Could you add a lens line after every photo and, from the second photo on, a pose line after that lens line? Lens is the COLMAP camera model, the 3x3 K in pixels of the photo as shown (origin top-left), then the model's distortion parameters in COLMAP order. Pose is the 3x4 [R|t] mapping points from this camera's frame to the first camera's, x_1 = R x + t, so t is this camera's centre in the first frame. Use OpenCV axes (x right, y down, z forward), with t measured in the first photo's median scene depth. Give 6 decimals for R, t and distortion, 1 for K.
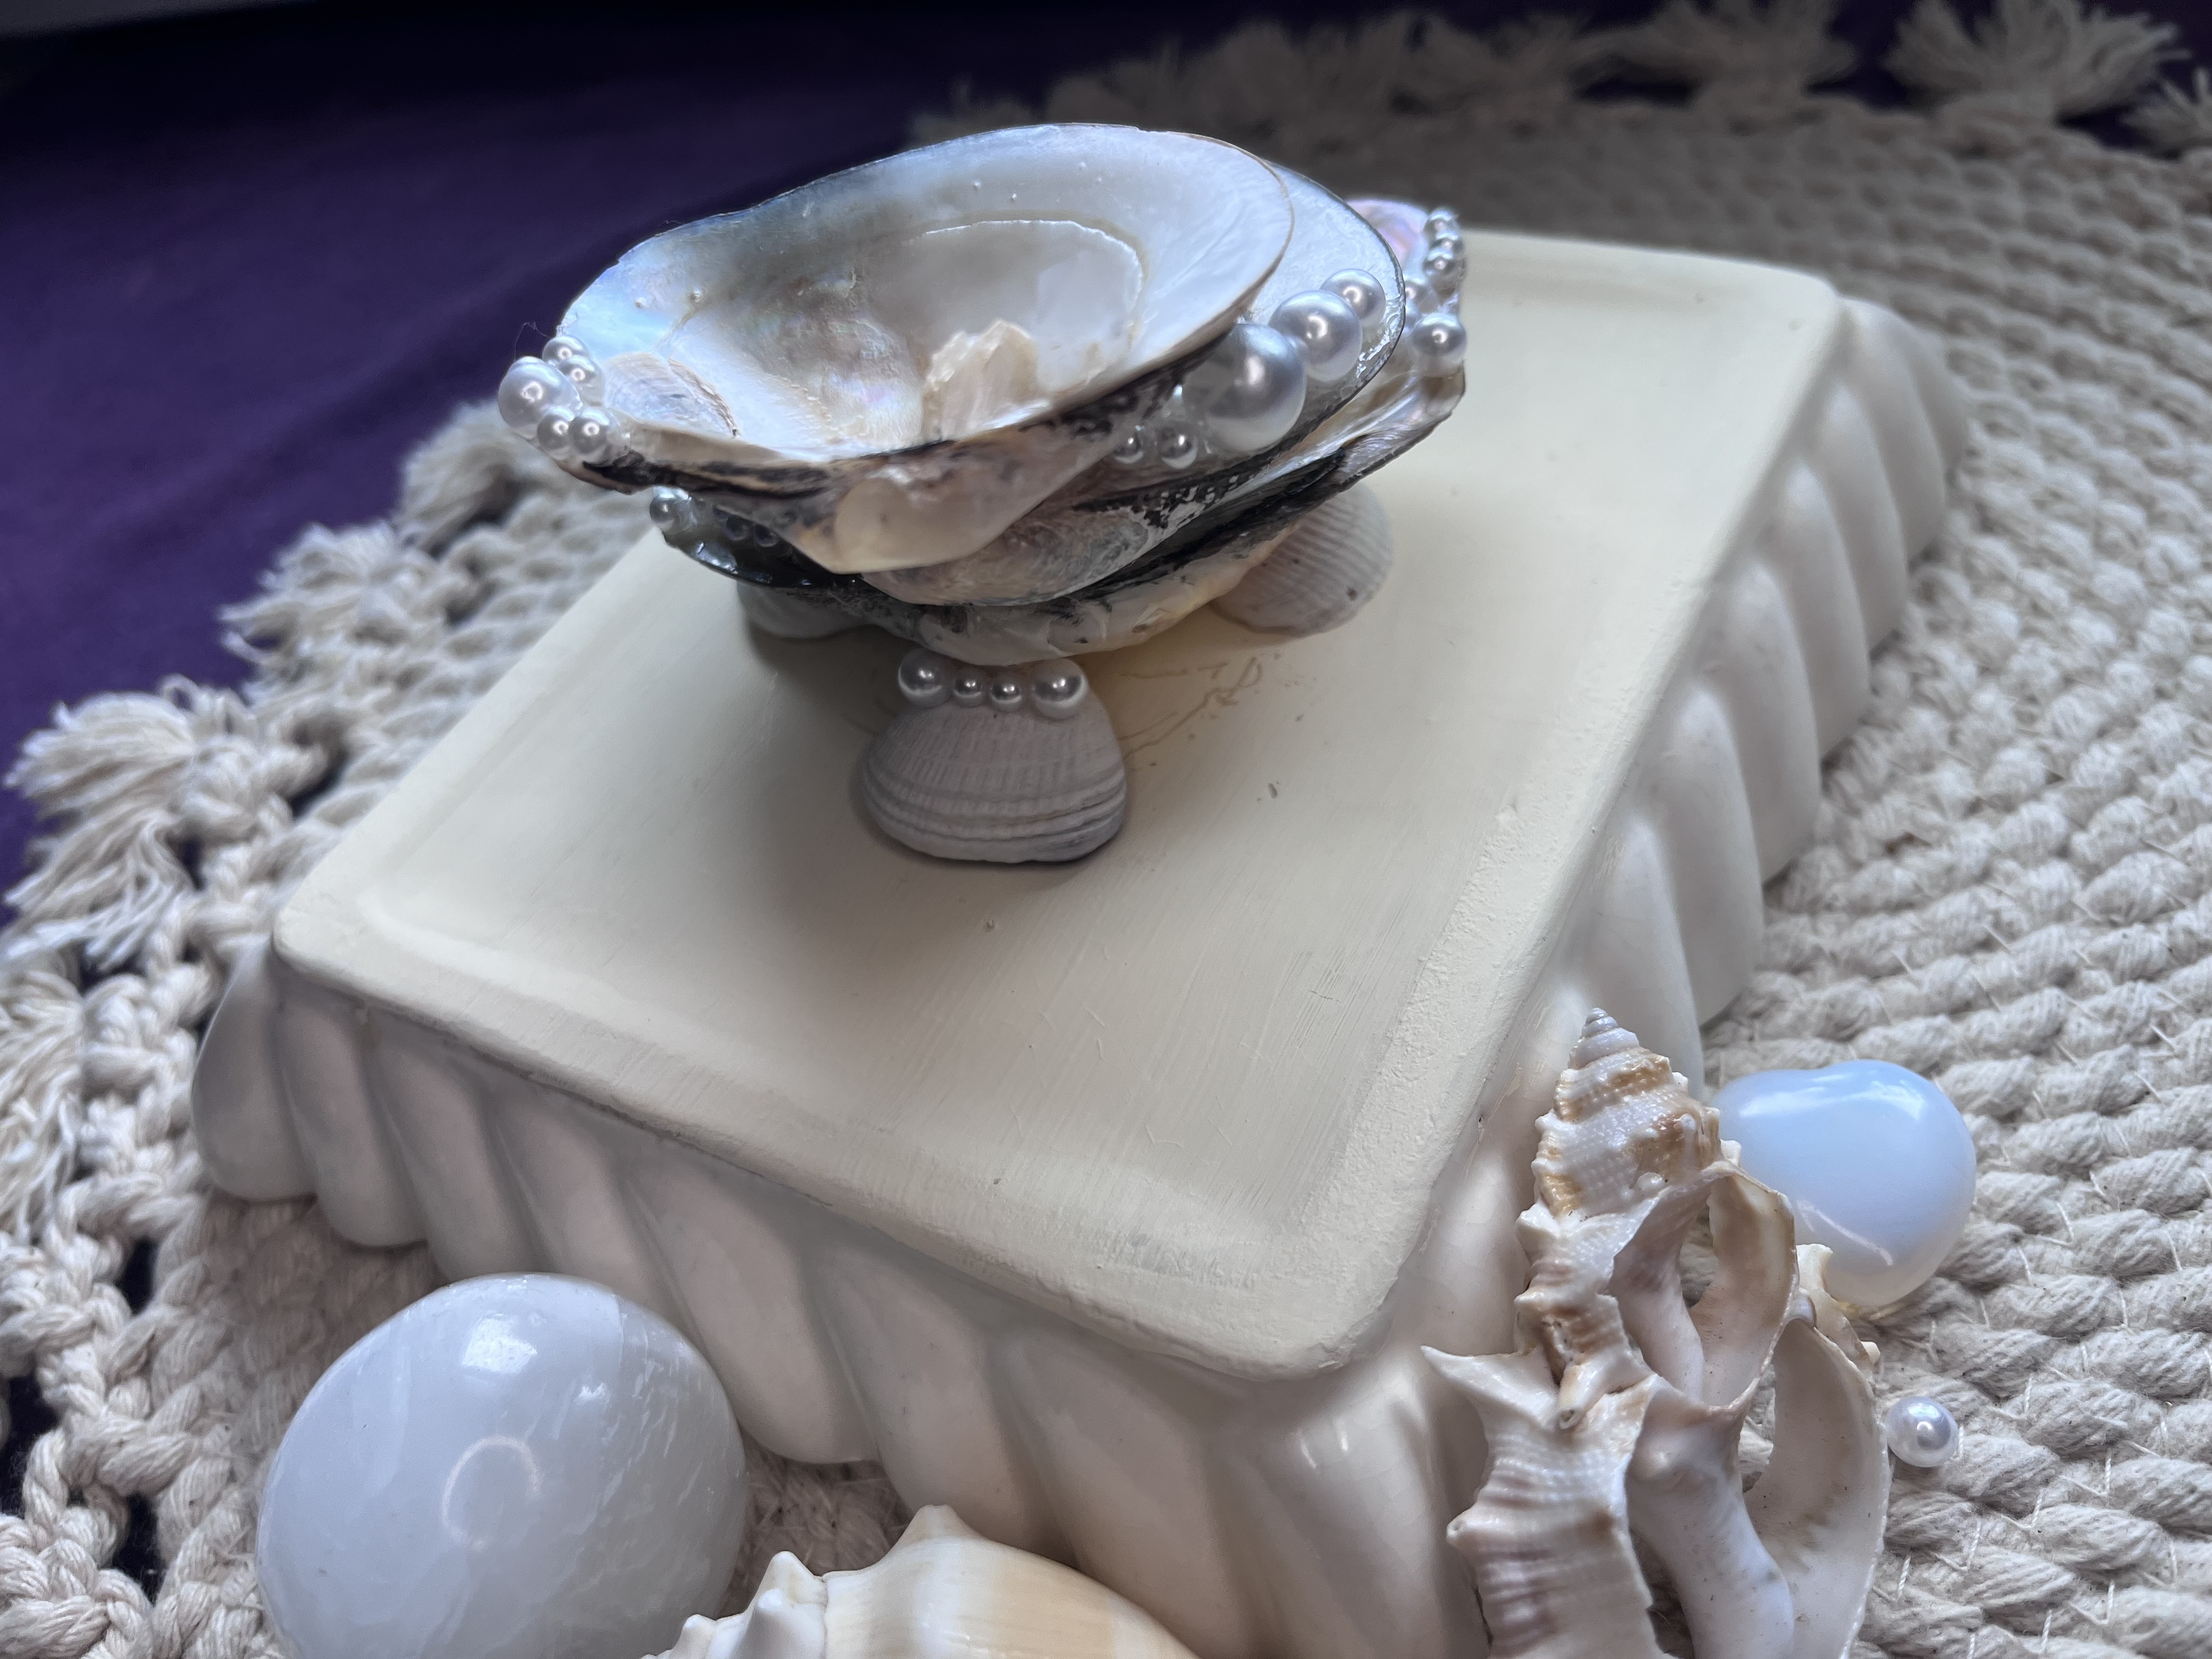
lens RADIAL K [[1773.5, 0, 1086.8], [0, 1773.5, 816.4], [0, 0, 1]] dist [0.068471, -0.159735]
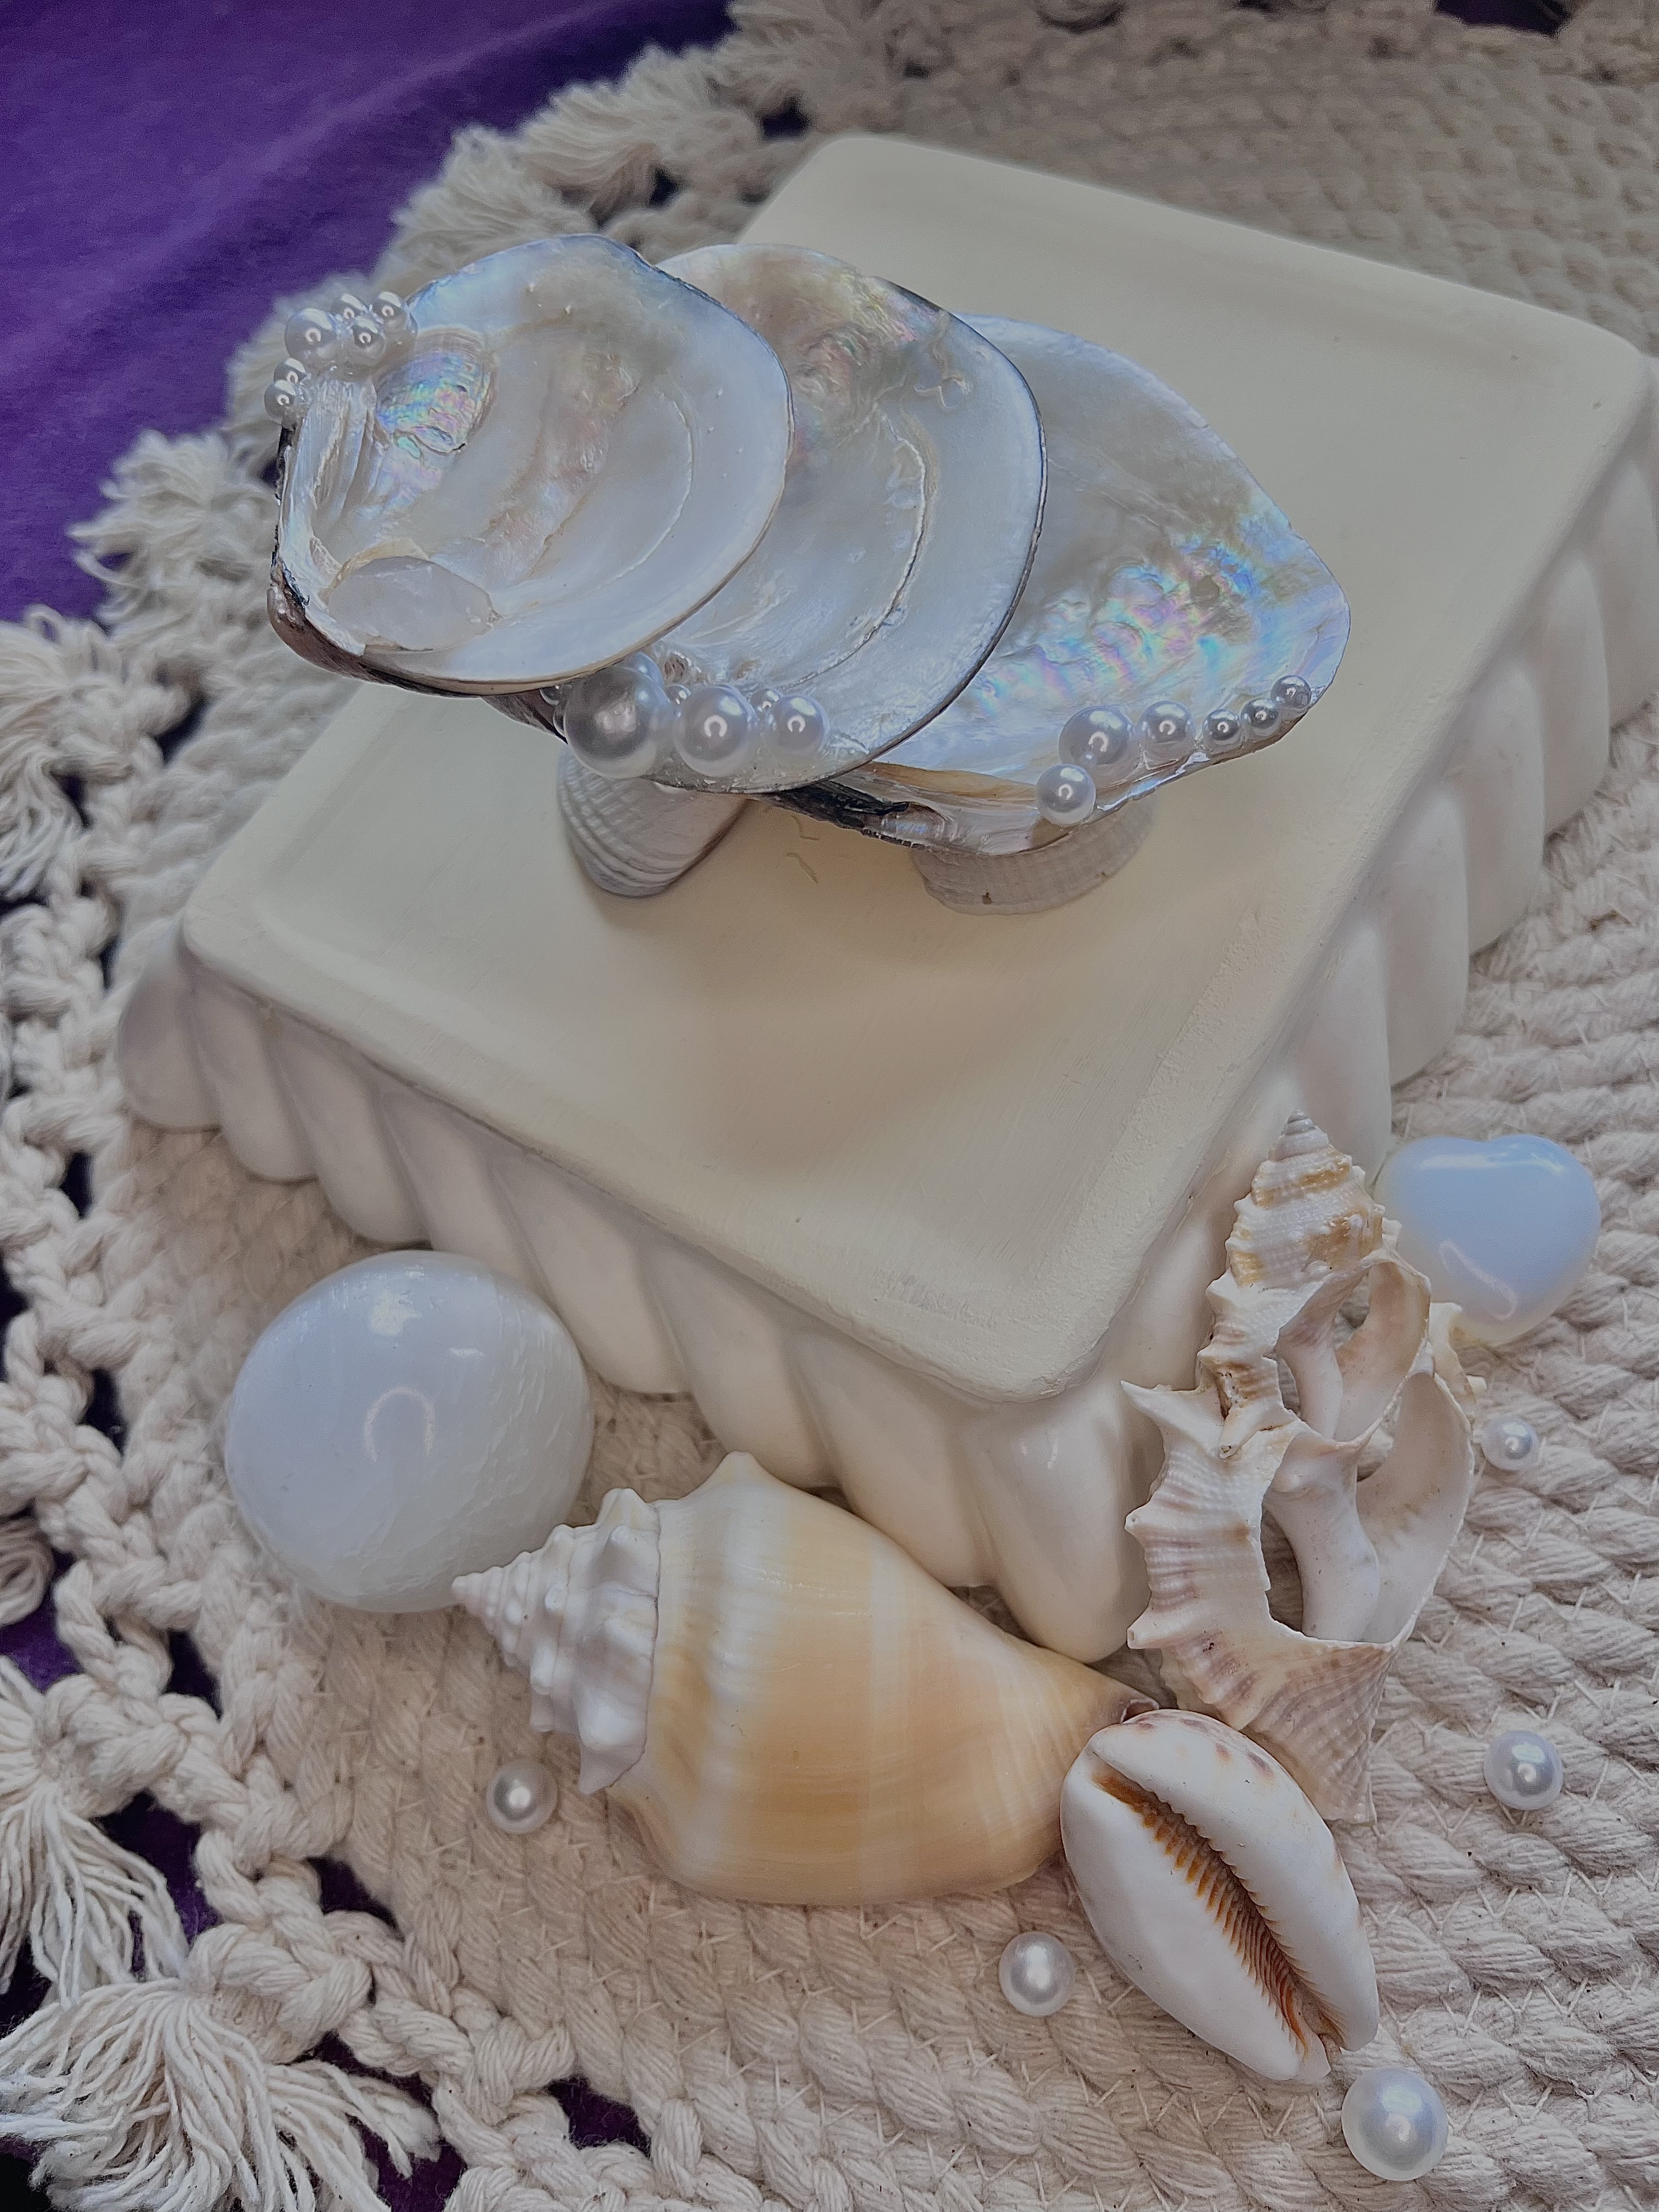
lens RADIAL K [[1771.5, 0, 806.1], [0, 1771.5, 1098.1], [0, 0, 1]] dist [0.027362, -0.100046]
pose [[0.998215, 0.056778, -0.018547, -0.021313], [-0.048410, 0.950924, 0.305614, -0.209115], [0.034989, -0.304170, 0.951975, -0.125738]]
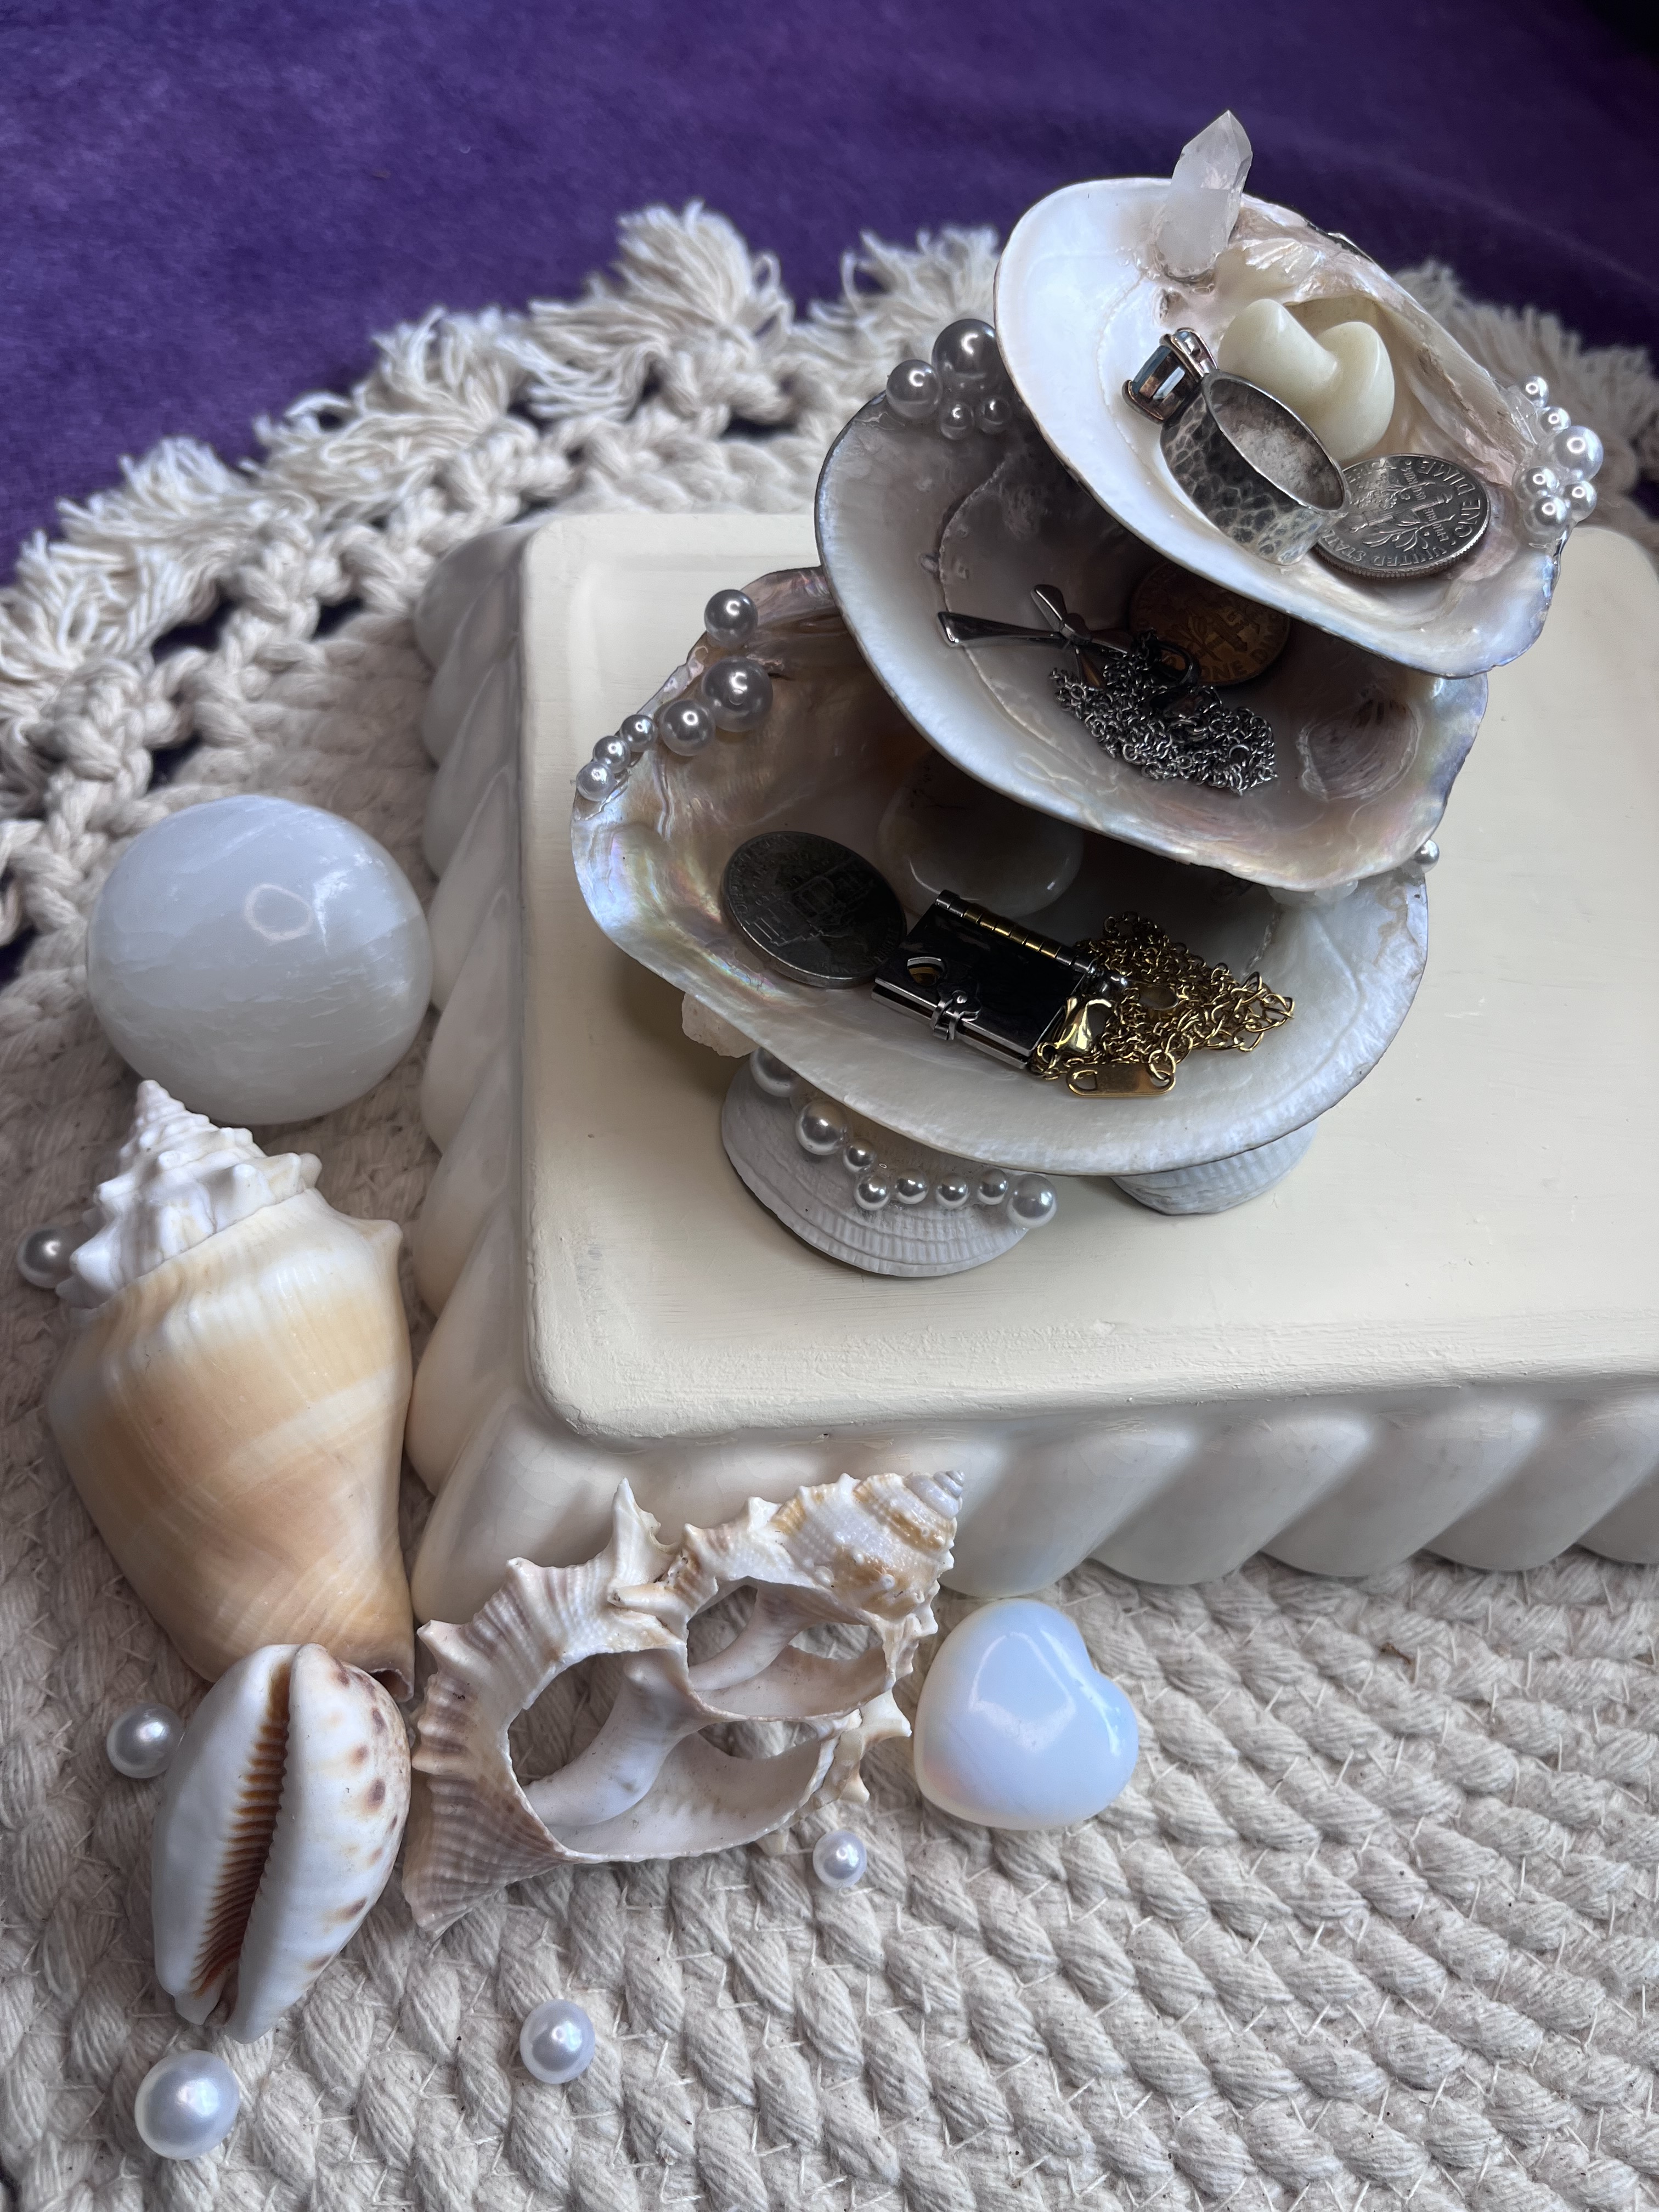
lens RADIAL K [[1763.8, 0, 807.8], [0, 1763.8, 1096.0], [0, 0, 1]] dist [0.015534, -0.081956]
pose [[0.535415, 0.827208, -0.170460, 0.185023], [-0.728498, 0.554436, 0.402357, -0.355383], [0.427342, -0.091249, 0.899473, -0.059455]]
